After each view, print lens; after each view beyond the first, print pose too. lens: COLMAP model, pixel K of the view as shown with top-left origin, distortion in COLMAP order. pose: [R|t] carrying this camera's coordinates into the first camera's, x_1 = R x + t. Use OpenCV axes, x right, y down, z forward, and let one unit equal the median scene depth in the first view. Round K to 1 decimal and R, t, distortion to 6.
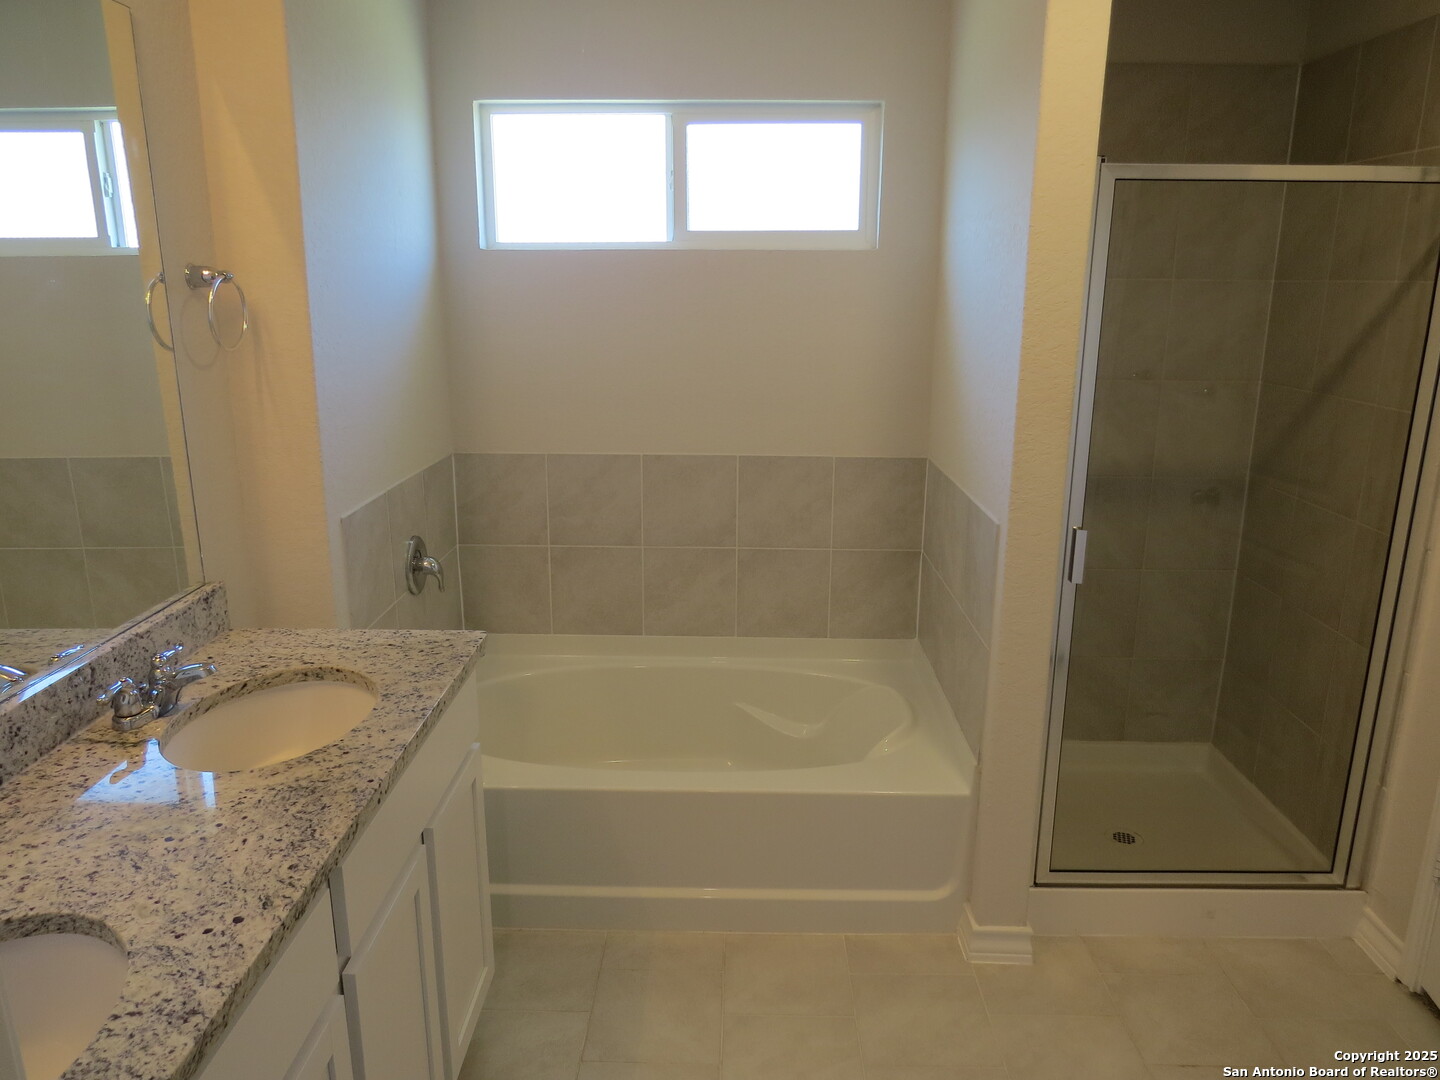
lens RADIAL K [[1020.5, 0, 720.9], [0, 1020.5, 536.4], [0, 0, 1]] dist [-0.024216, 0.001788]
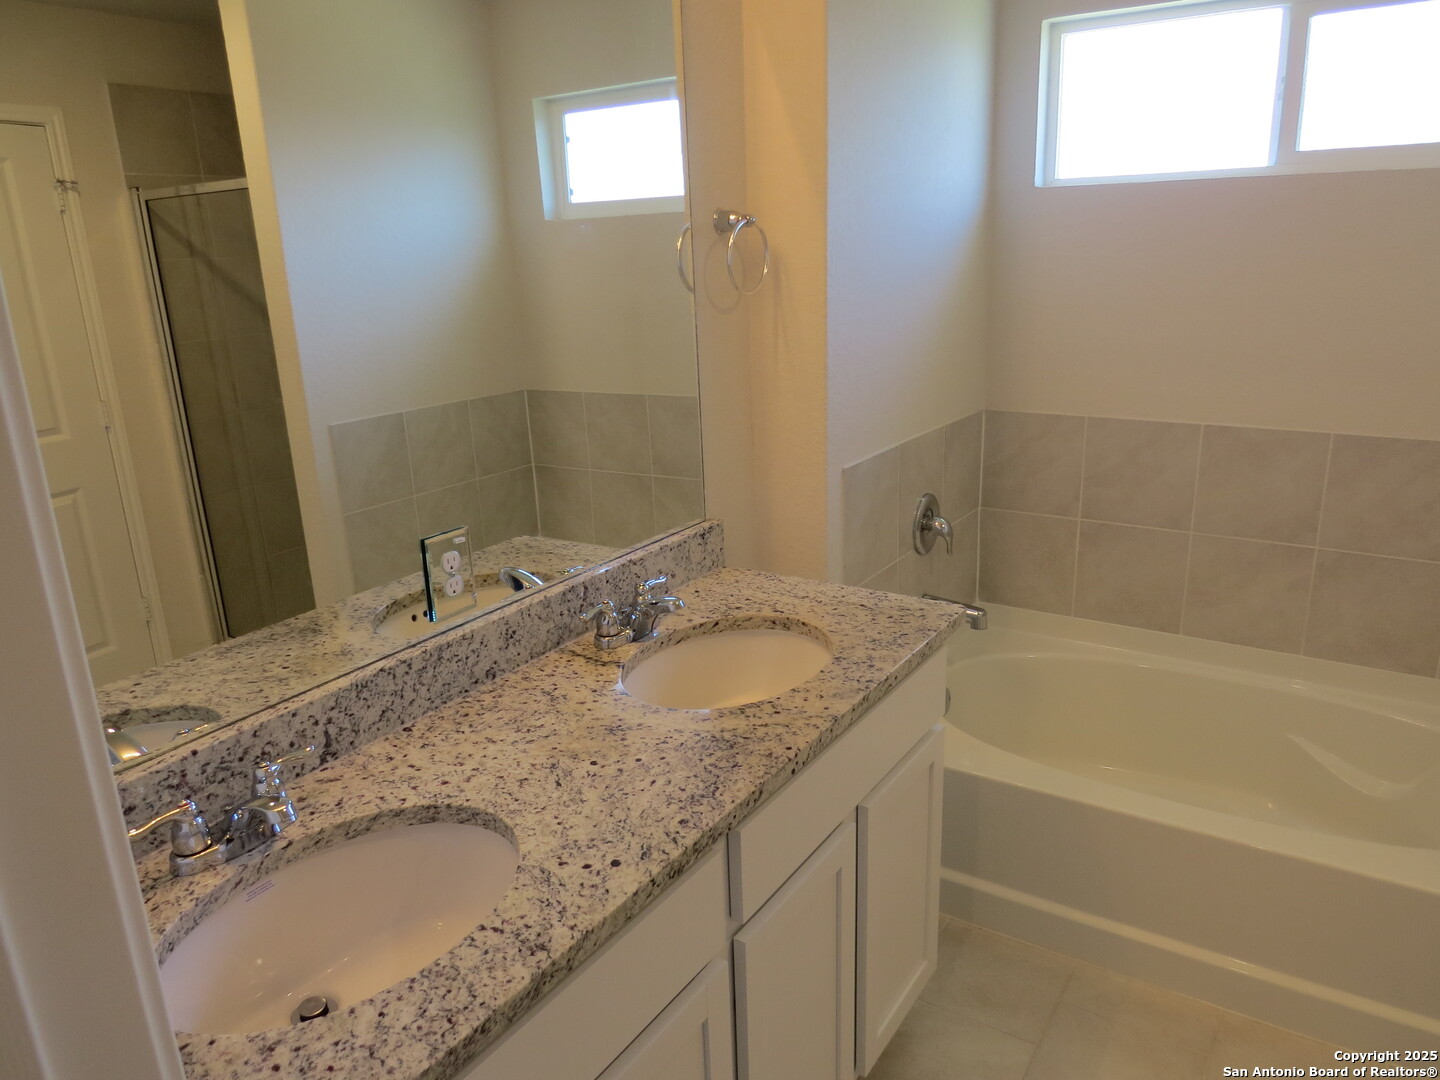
lens RADIAL K [[1020.5, 0, 720.9], [0, 1020.5, 536.4], [0, 0, 1]] dist [-0.024216, 0.001788]
pose [[0.846857, 0.118621, -0.518422, 0.061377], [-0.097453, 0.992914, 0.067999, -0.011646], [0.522815, -0.007064, 0.852417, 0.141115]]
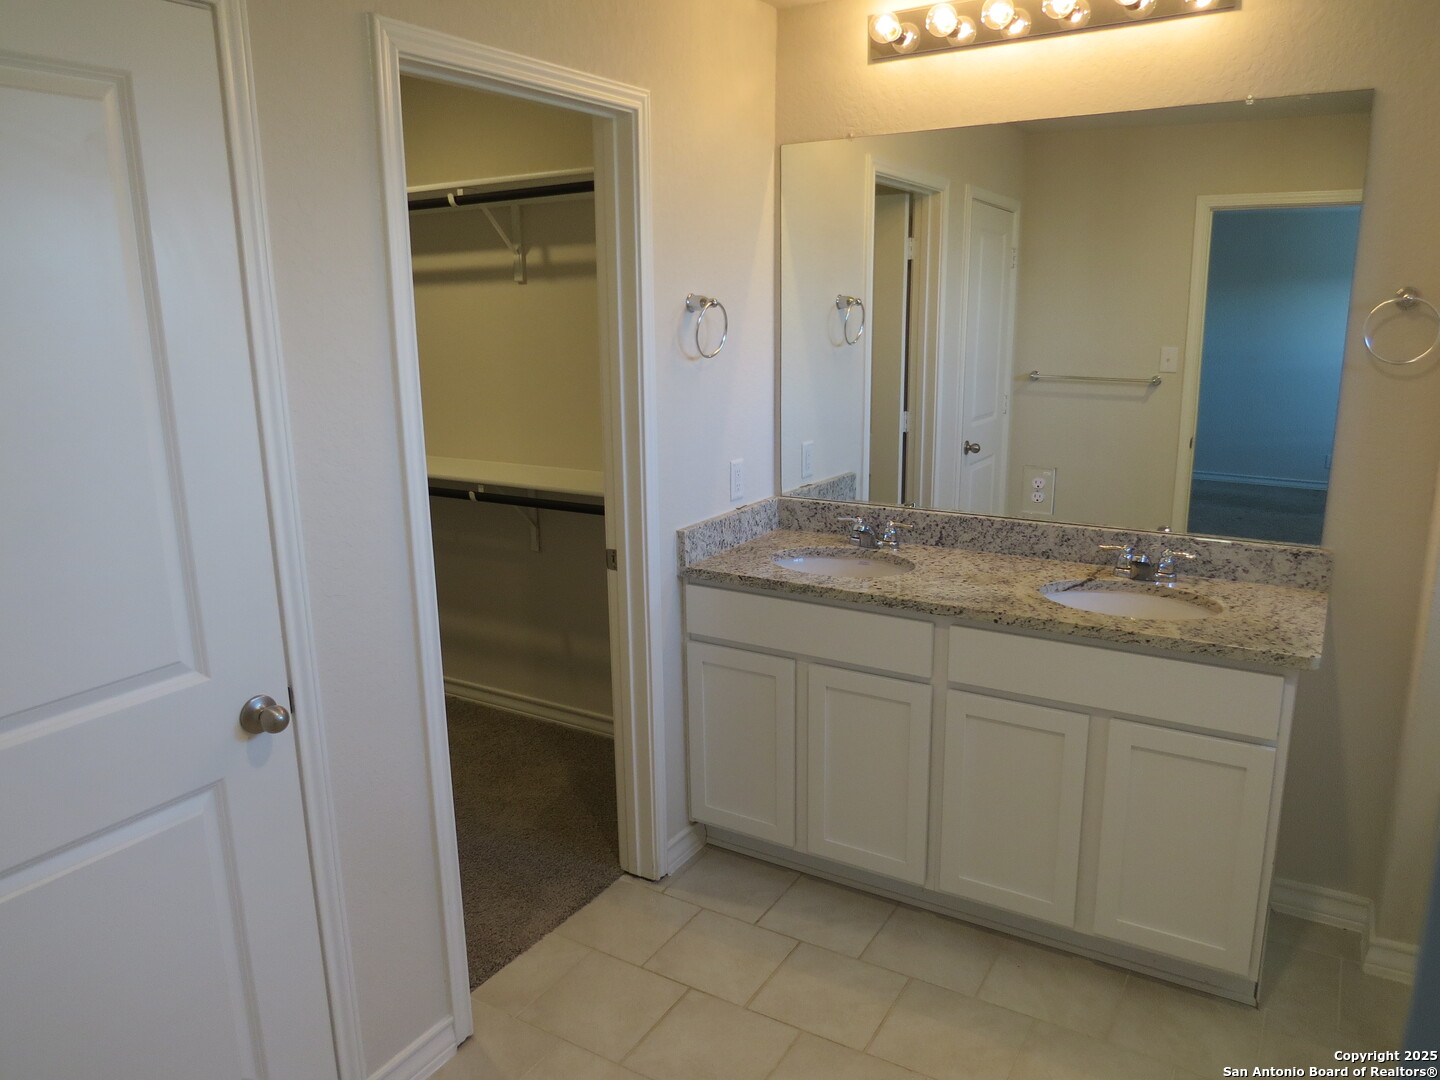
lens RADIAL K [[1020.5, 0, 720.9], [0, 1020.5, 536.4], [0, 0, 1]] dist [-0.024216, 0.001788]
pose [[-0.503236, 0.202478, -0.840093, 1.074437], [-0.201804, 0.917745, 0.342079, -0.291658], [0.840255, 0.341681, -0.420981, 1.108233]]
